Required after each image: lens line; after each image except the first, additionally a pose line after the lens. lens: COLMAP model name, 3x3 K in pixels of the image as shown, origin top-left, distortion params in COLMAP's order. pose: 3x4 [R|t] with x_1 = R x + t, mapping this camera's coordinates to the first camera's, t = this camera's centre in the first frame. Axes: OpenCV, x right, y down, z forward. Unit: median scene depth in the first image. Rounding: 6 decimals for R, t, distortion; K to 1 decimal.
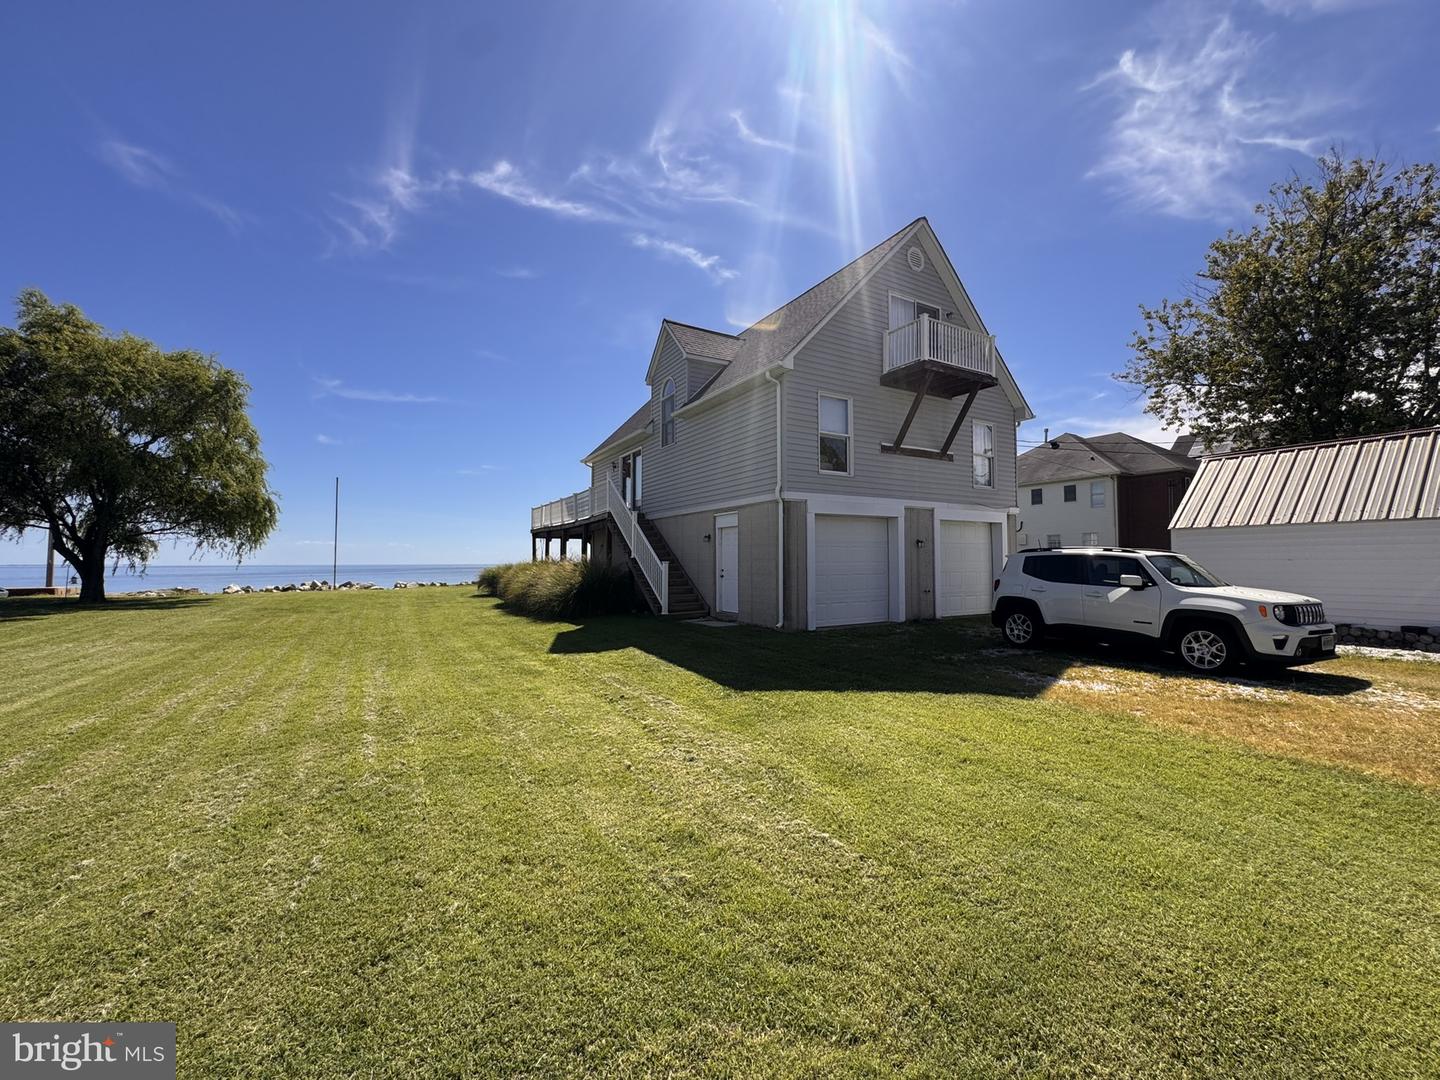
lens RADIAL K [[577.4, 0, 717.5], [0, 577.4, 540.2], [0, 0, 1]] dist [-0.001841, 0.001254]
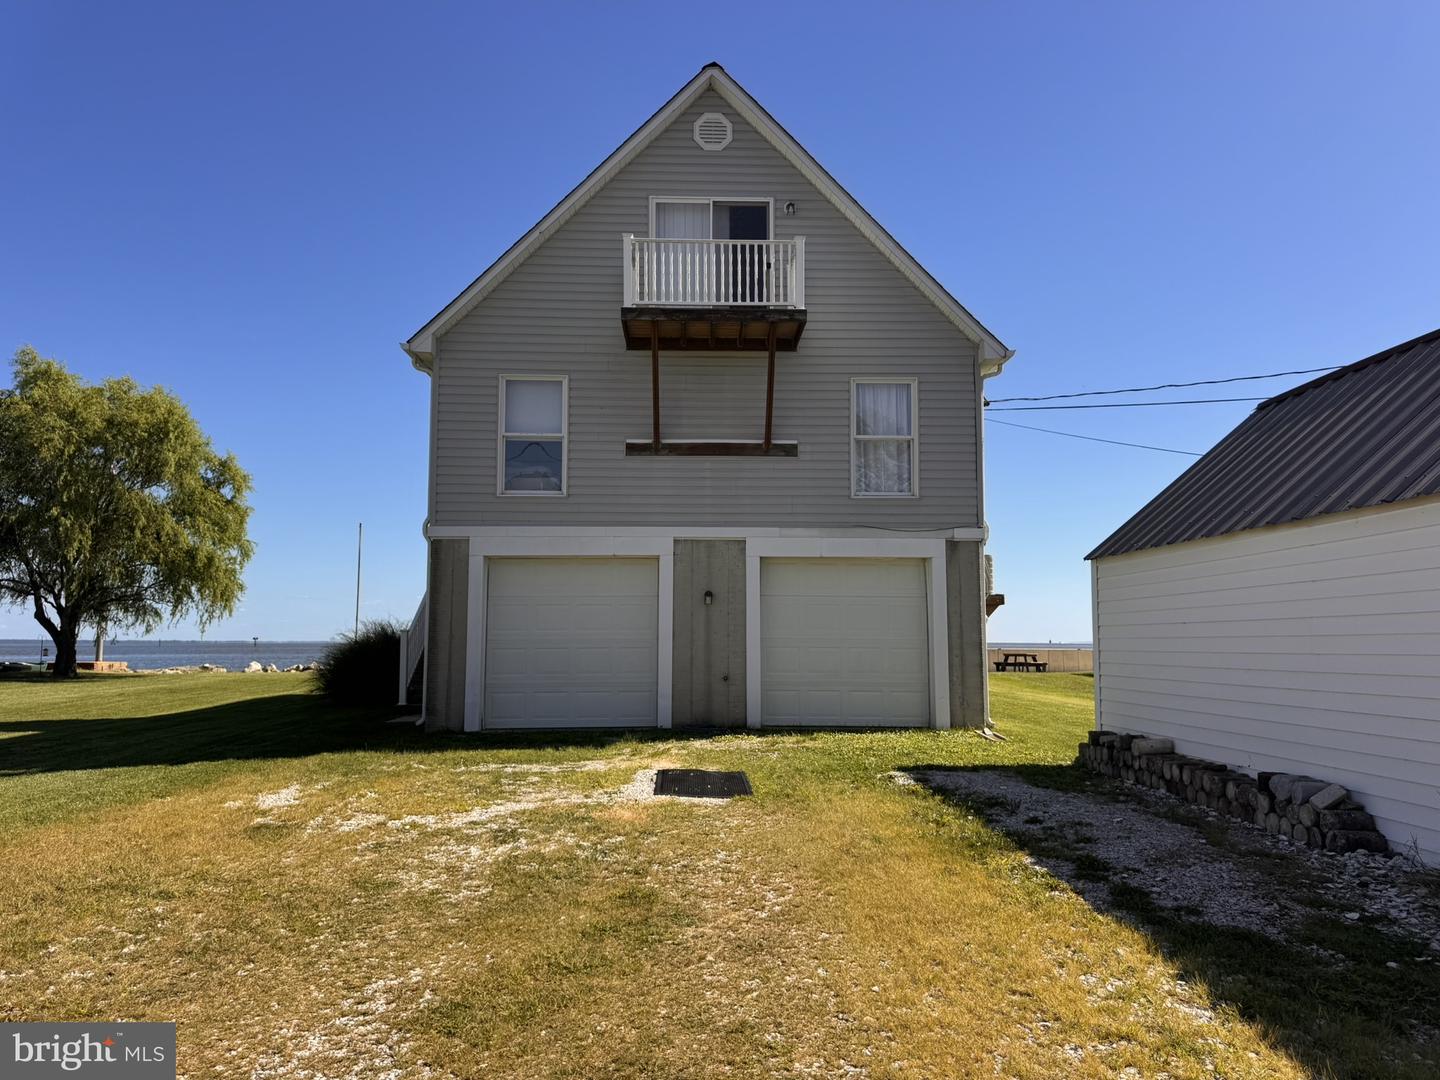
lens RADIAL K [[1019.8, 0, 715.2], [0, 1019.8, 554.8], [0, 0, 1]] dist [0.050233, -0.055898]
pose [[0.882697, -0.035301, -0.468614, 0.782896], [0.014381, 0.998737, -0.048146, 0.010716], [0.469722, 0.035759, 0.882090, 0.056773]]
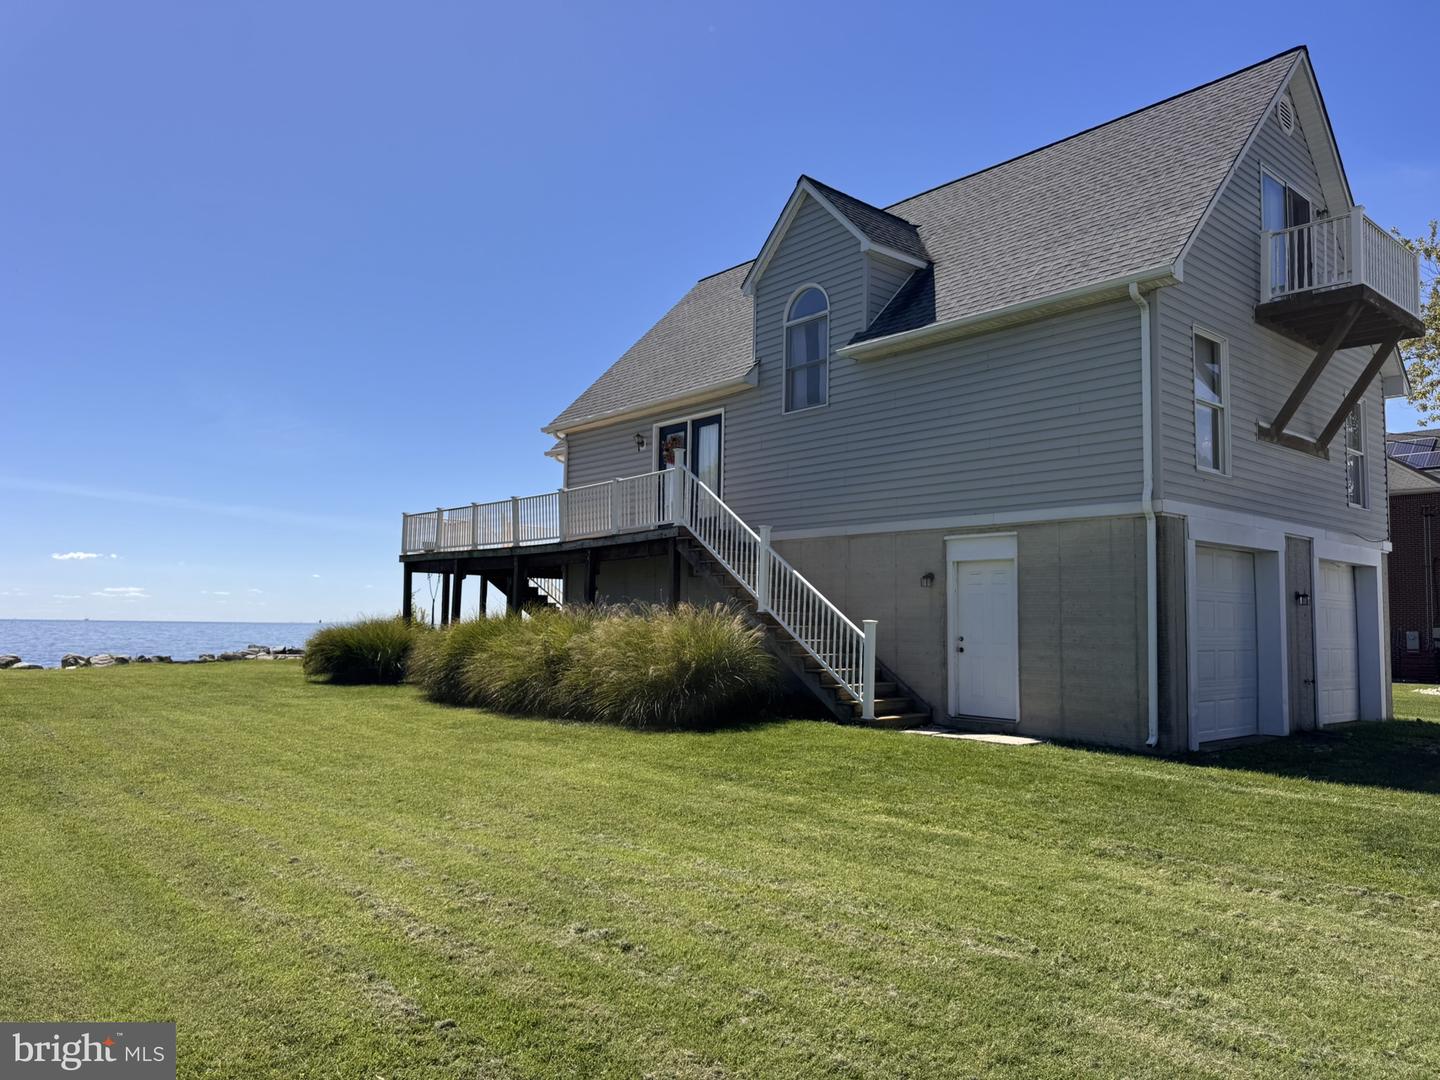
lens RADIAL K [[1019.8, 0, 707.5], [0, 1019.8, 546.5], [0, 0, 1]] dist [0.050233, -0.055898]
pose [[0.983634, 0.031204, 0.177456, -0.379801], [-0.024332, 0.998872, -0.040771, 0.008977], [-0.178528, 0.035786, 0.983284, 0.085045]]
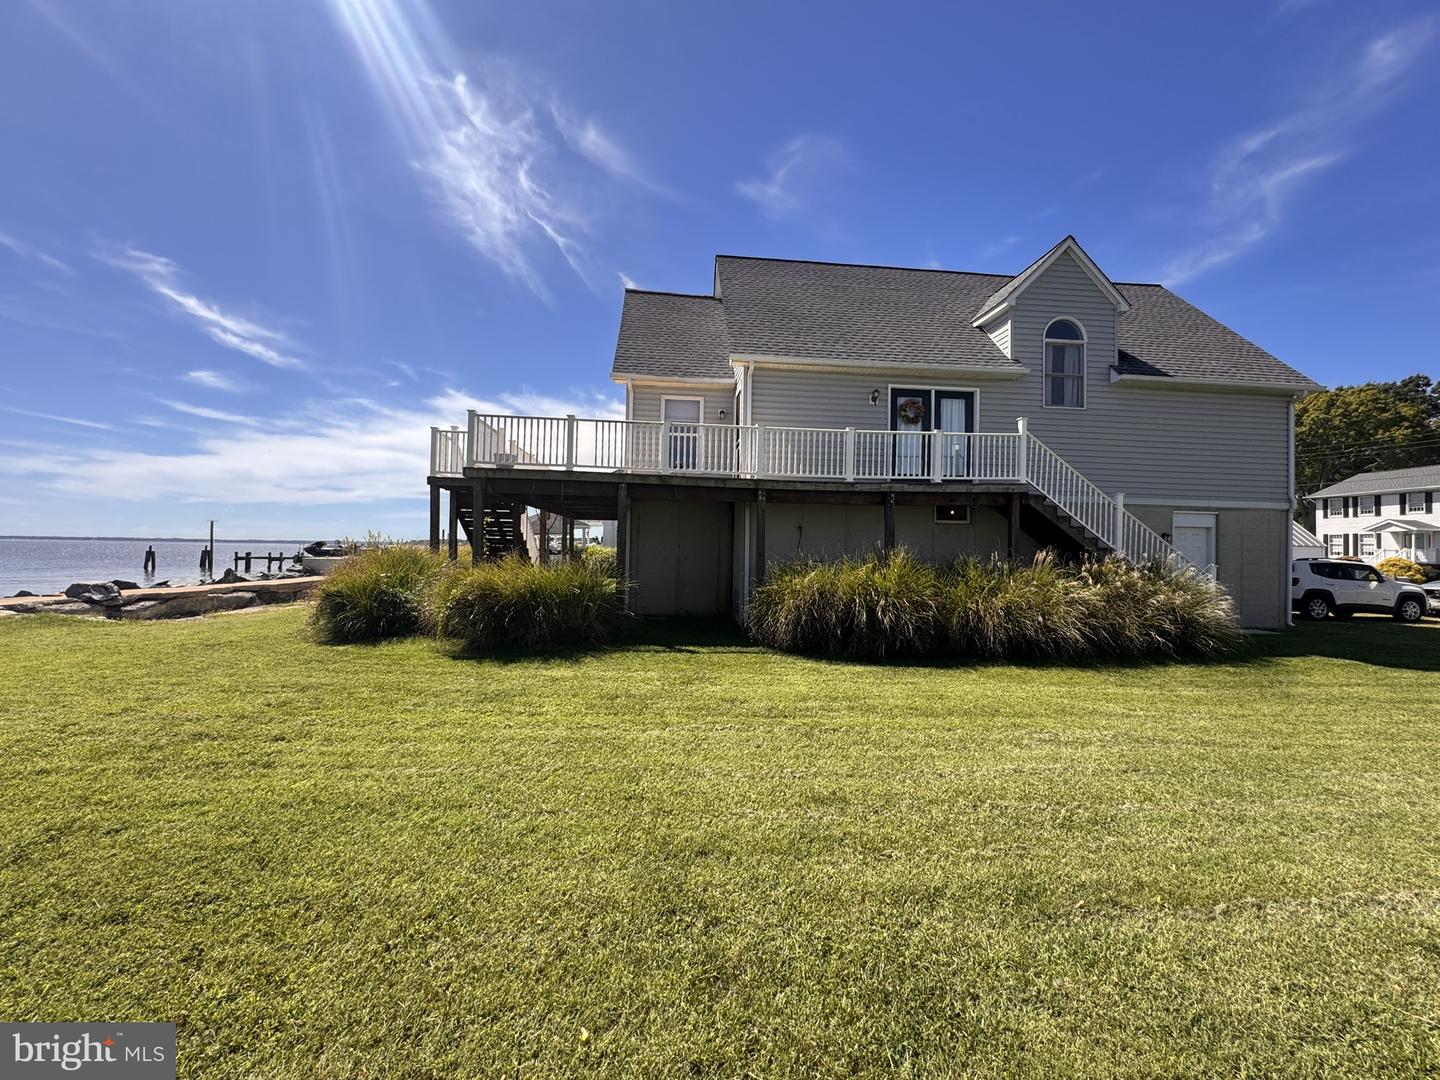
lens RADIAL K [[577.4, 0, 693.2], [0, 577.4, 553.4], [0, 0, 1]] dist [-0.001841, 0.001254]
pose [[0.424337, 0.003594, 0.905497, -1.069733], [-0.055893, 0.998189, 0.022231, 0.039725], [-0.903778, -0.060044, 0.423769, 1.230040]]
